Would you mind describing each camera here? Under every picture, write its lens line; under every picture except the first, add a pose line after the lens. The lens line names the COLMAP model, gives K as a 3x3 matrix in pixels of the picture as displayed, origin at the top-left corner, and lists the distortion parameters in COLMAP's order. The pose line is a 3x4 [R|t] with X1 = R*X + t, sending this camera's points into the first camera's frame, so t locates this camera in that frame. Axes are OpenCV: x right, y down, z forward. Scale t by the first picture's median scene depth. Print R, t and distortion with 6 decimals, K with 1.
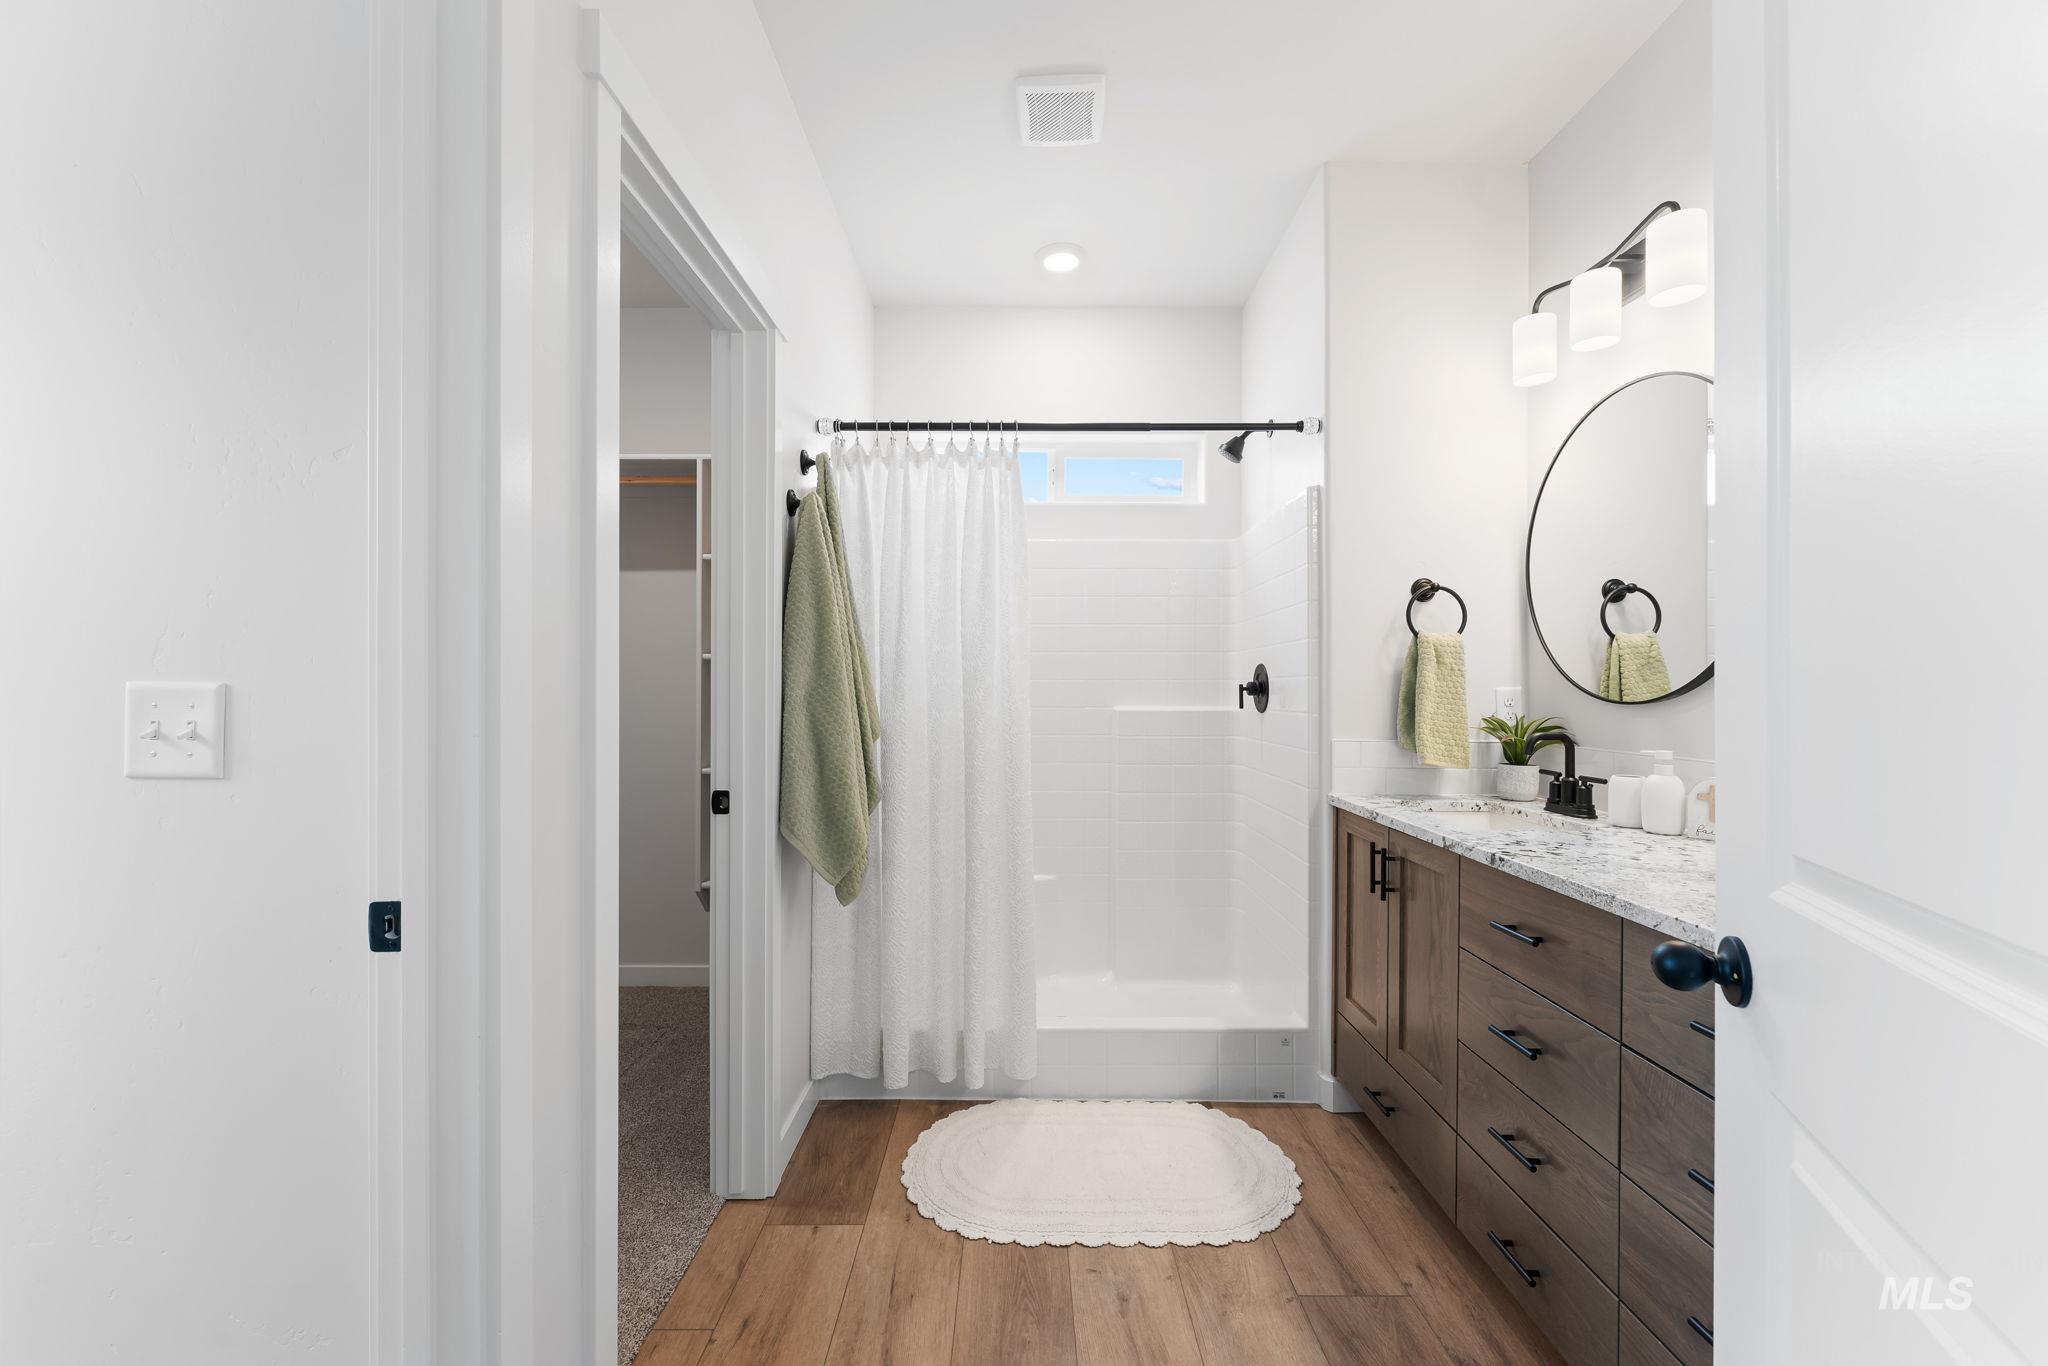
lens RADIAL K [[754.5, 0, 1017.8], [0, 754.5, 698.2], [0, 0, 1]] dist [-0.000517, 0.000029]
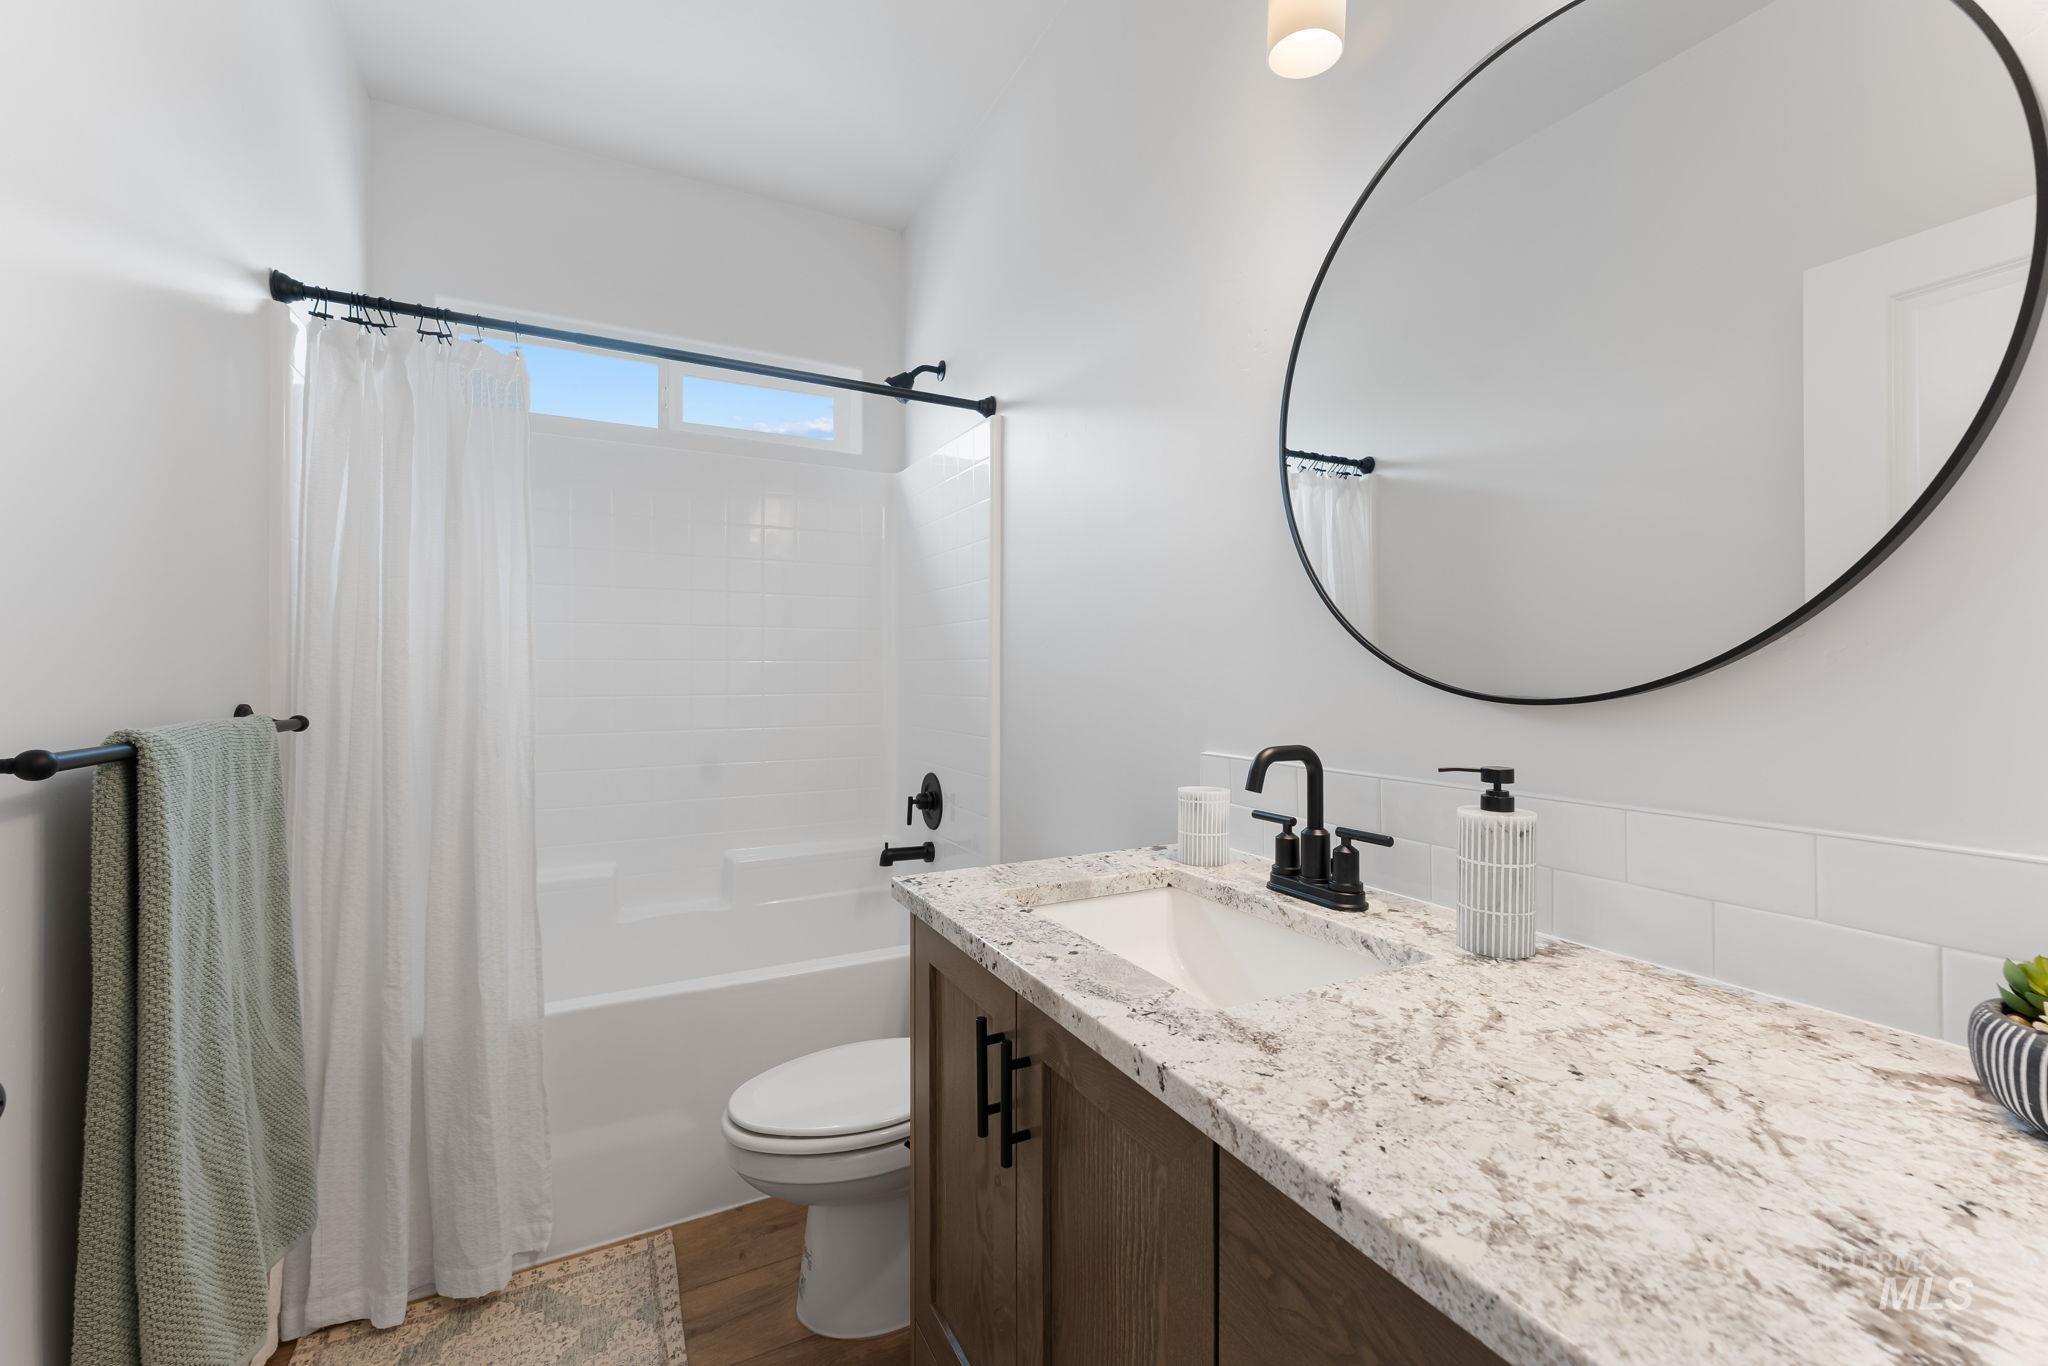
lens RADIAL K [[837.6, 0, 1017.3], [0, 837.6, 681.5], [0, 0, 1]] dist [-0.010088, -0.000249]
pose [[0.876977, -0.002683, 0.480525, 0.275018], [0.002739, 0.999996, 0.000583, -0.000363], [-0.480525, 0.000805, 0.876981, 0.606501]]
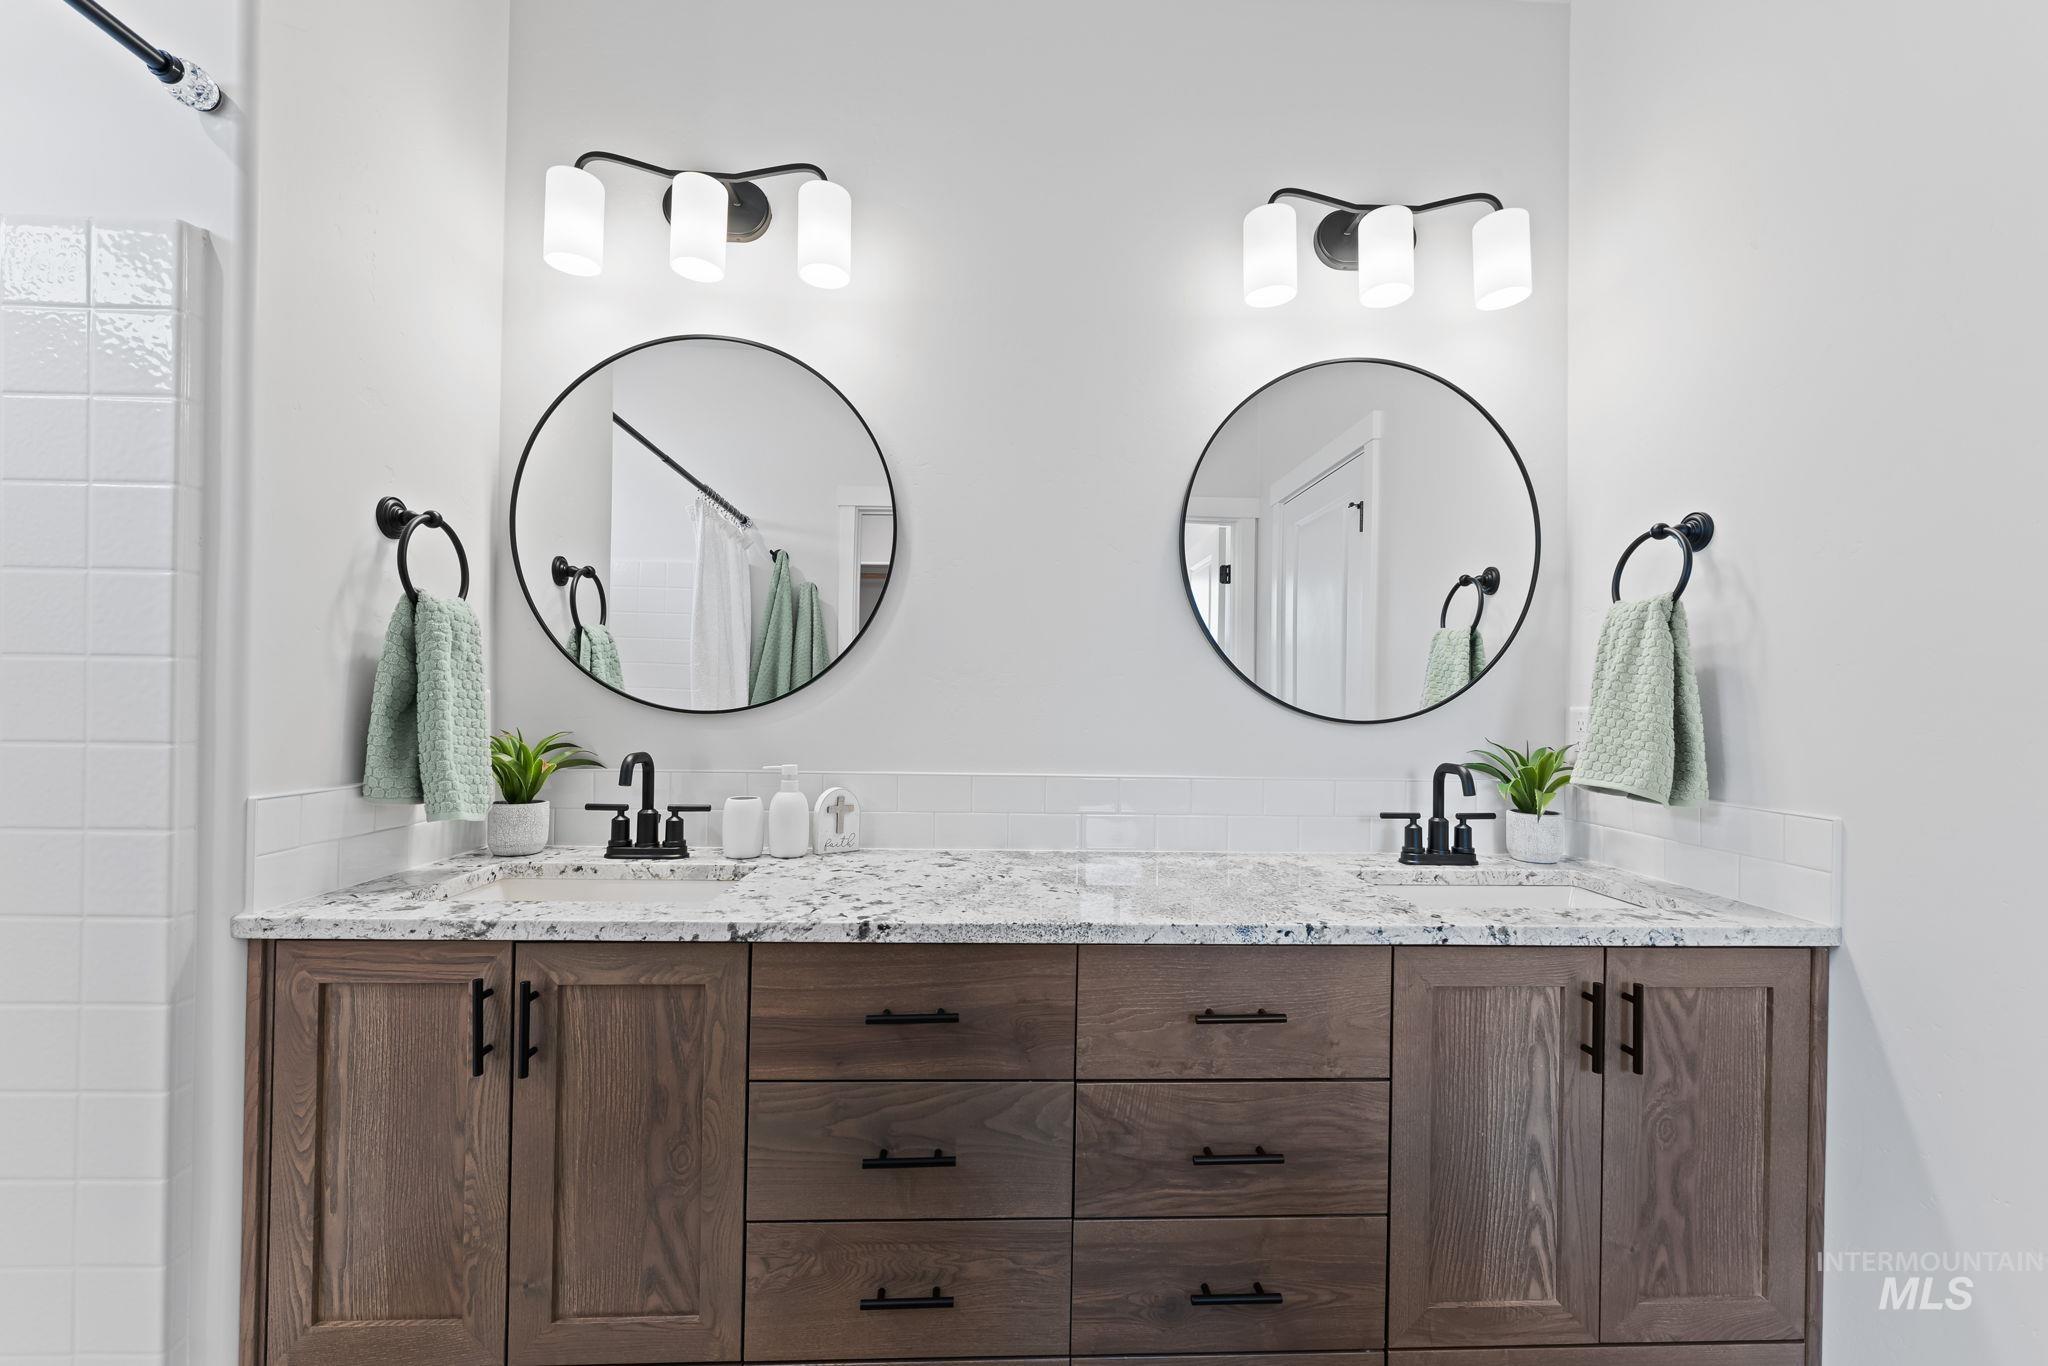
lens RADIAL K [[837.6, 0, 1025.1], [0, 837.6, 705.0], [0, 0, 1]] dist [-0.010088, -0.000249]
pose [[-0.037235, -0.002793, 0.999303, -0.136778], [-0.001217, 0.999995, 0.002750, -0.004389], [-0.999306, -0.001114, -0.037238, 0.674060]]
